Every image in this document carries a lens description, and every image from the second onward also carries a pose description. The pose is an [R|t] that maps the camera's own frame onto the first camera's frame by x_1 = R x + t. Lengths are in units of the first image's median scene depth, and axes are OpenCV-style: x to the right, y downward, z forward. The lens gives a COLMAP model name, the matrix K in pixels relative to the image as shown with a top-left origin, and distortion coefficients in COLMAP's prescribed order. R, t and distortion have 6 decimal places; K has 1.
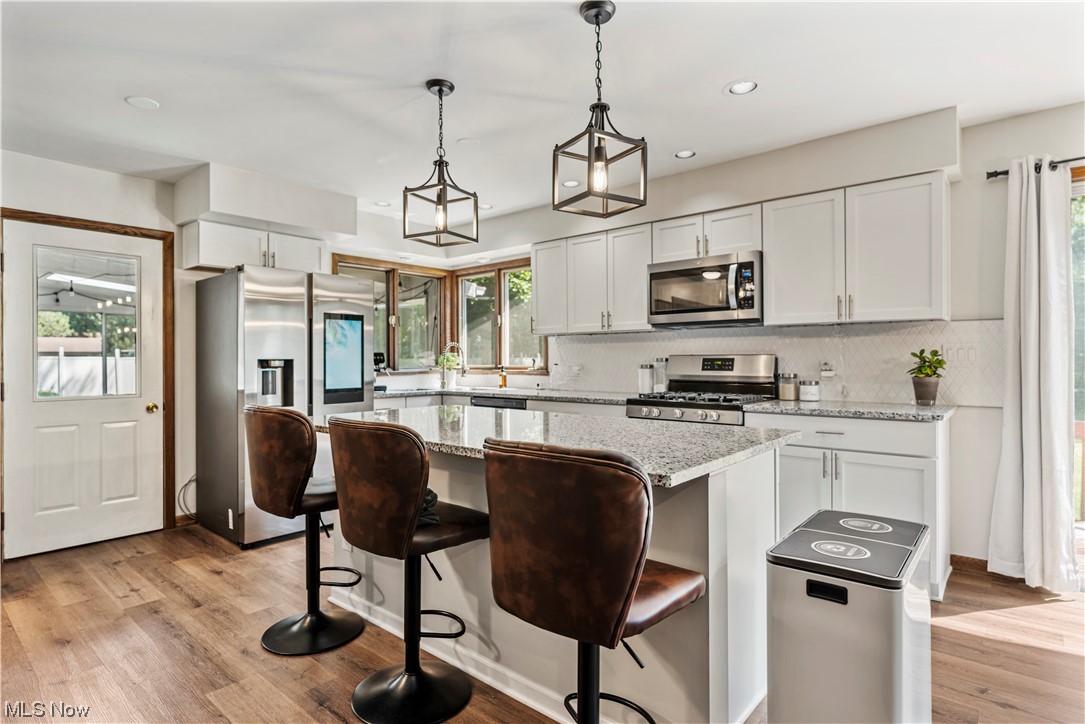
lens RADIAL K [[554.5, 0, 542.5], [0, 554.5, 362.0], [0, 0, 1]] dist [0.000613, -0.001976]
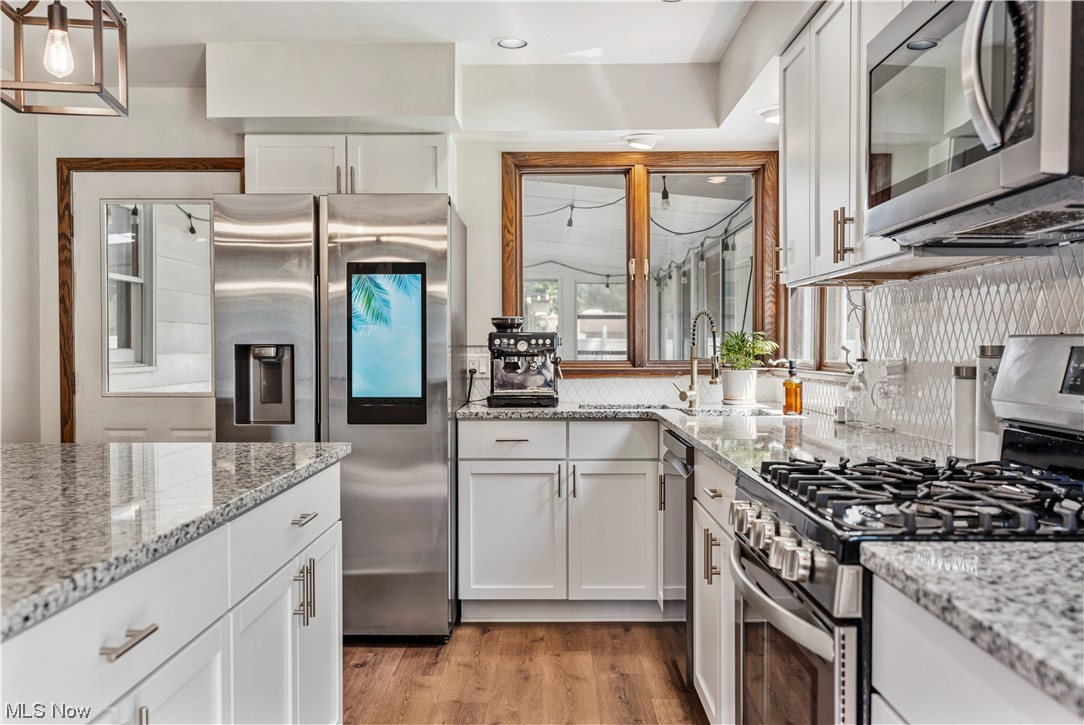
lens RADIAL K [[964.3, 0, 545.0], [0, 964.3, 379.3], [0, 0, 1]] dist [-0.000092, 0.001058]
pose [[0.642938, 0.031394, -0.765275, 0.547206], [-0.004695, 0.999302, 0.037049, -0.008349], [0.765904, -0.020227, 0.642637, 0.567587]]
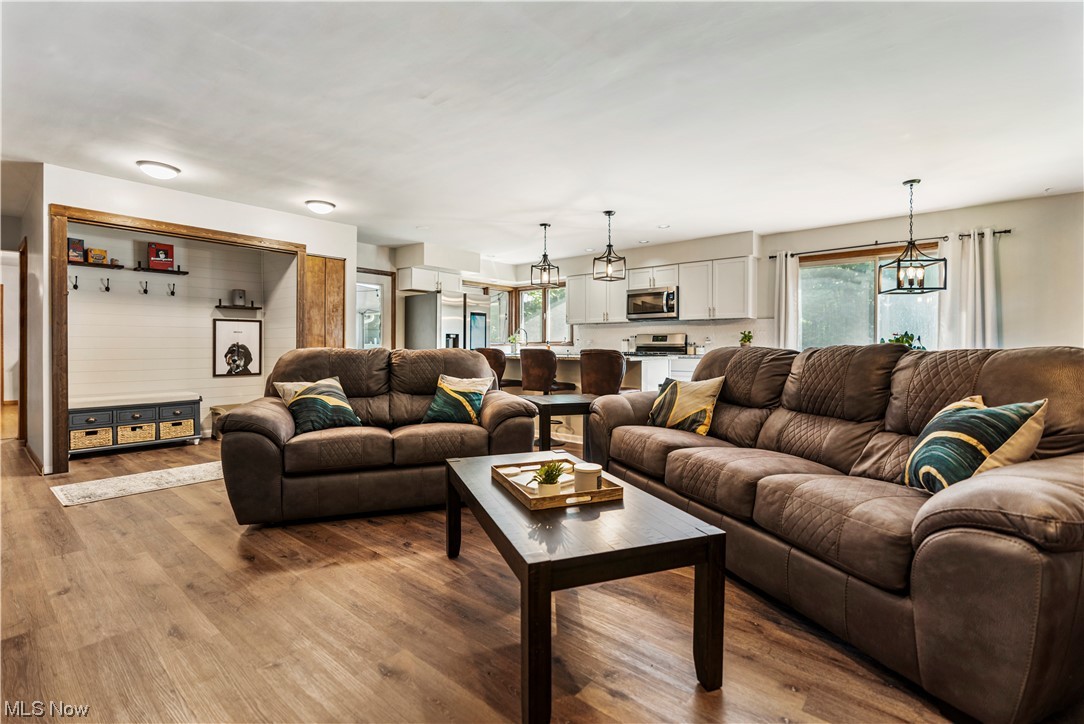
lens RADIAL K [[489.0, 0, 537.9], [0, 489.0, 350.7], [0, 0, 1]] dist [-0.003977, -0.000409]
pose [[0.999963, 0.007815, 0.003724, -0.163390], [-0.007820, 0.999969, 0.001196, 0.057034], [-0.003715, -0.001225, 0.999992, -0.920376]]
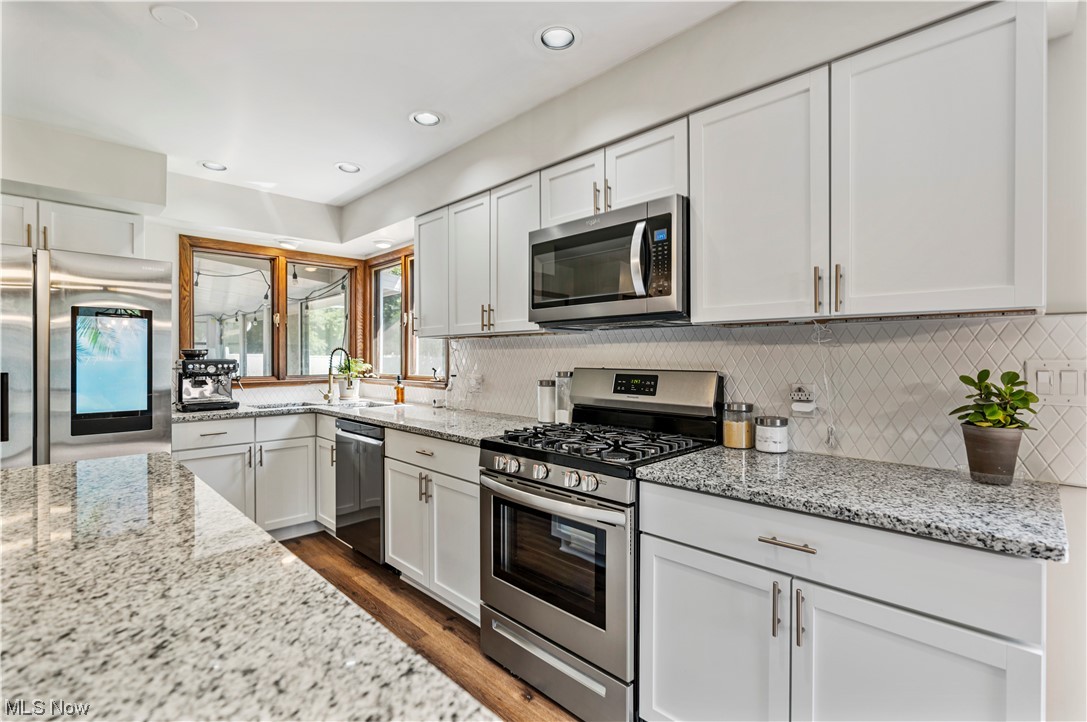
lens RADIAL K [[492.8, 0, 543.5], [0, 492.8, 361.0], [0, 0, 1]] dist [-0.004053, -0.000129]
pose [[0.996977, 0.005786, -0.077477, 0.280616], [-0.005444, 0.999974, 0.004628, -0.027778], [0.077501, -0.004192, 0.996983, 0.460497]]
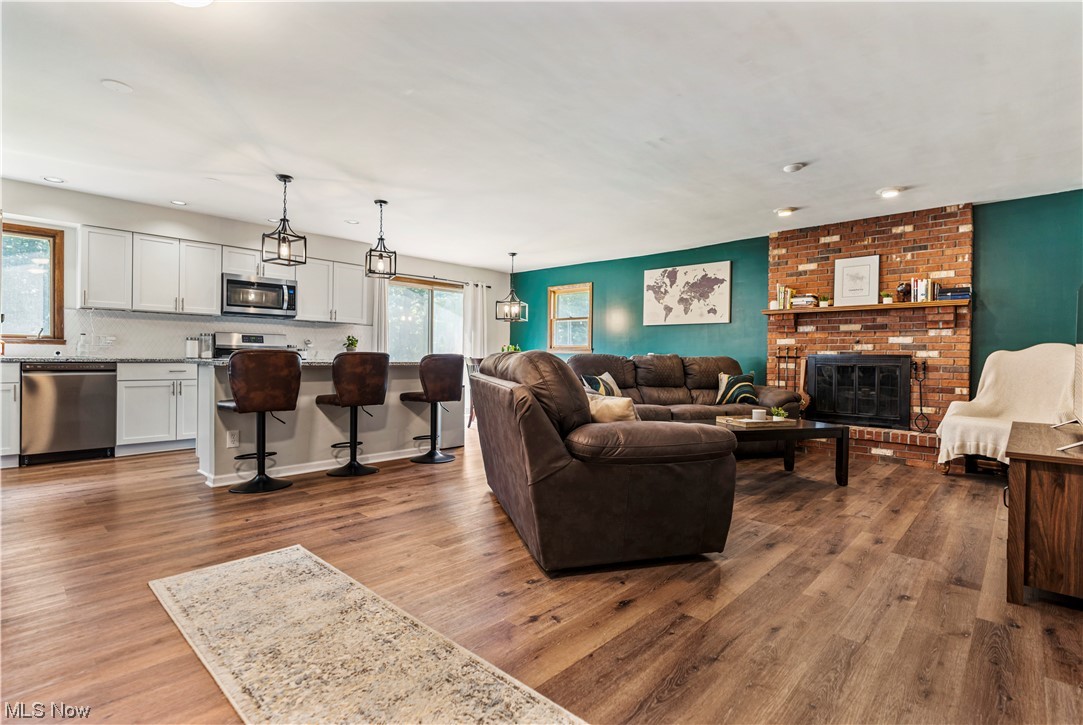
lens RADIAL K [[522.1, 0, 541.5], [0, 522.1, 362.5], [0, 0, 1]] dist [0.002095, 0.000551]
pose [[0.044013, -0.004194, 0.999022, -1.356993], [-0.008123, 0.999957, 0.004556, 0.067252], [-0.998998, -0.008315, 0.043977, 0.060754]]
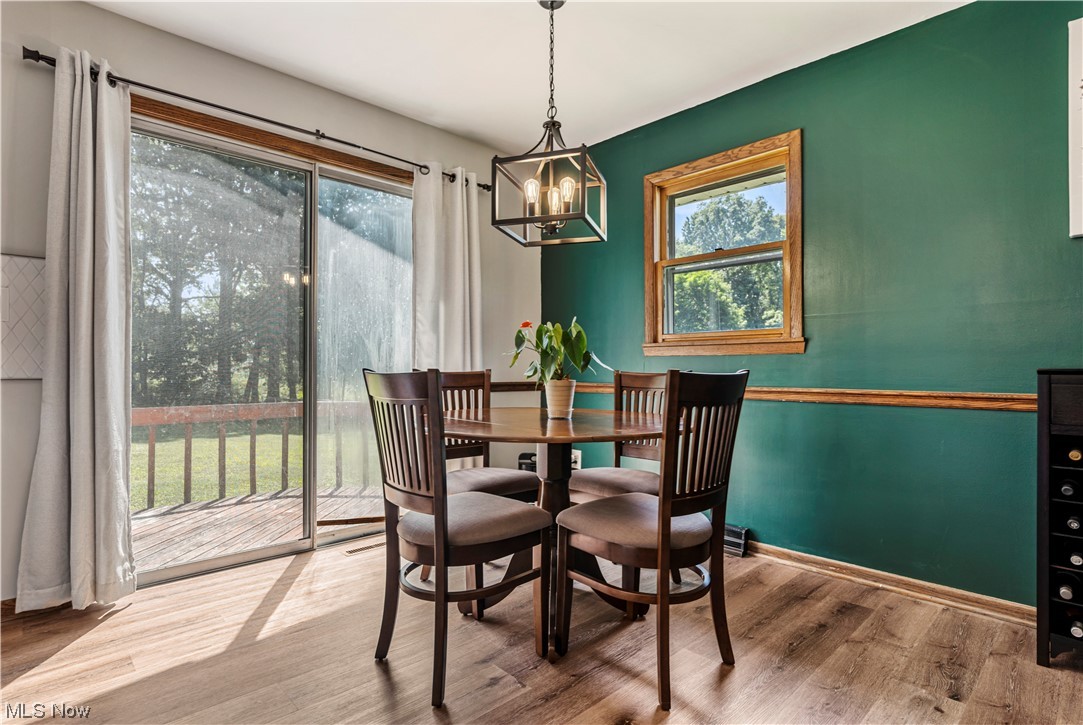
lens RADIAL K [[548.8, 0, 541.5], [0, 548.8, 362.5], [0, 0, 1]] dist [0.000538, 0.000925]
pose [[0.098319, 0.018006, 0.994992, 0.143005], [0.001979, 0.999831, -0.018289, 0.061888], [-0.995153, 0.003767, 0.098266, 0.225043]]
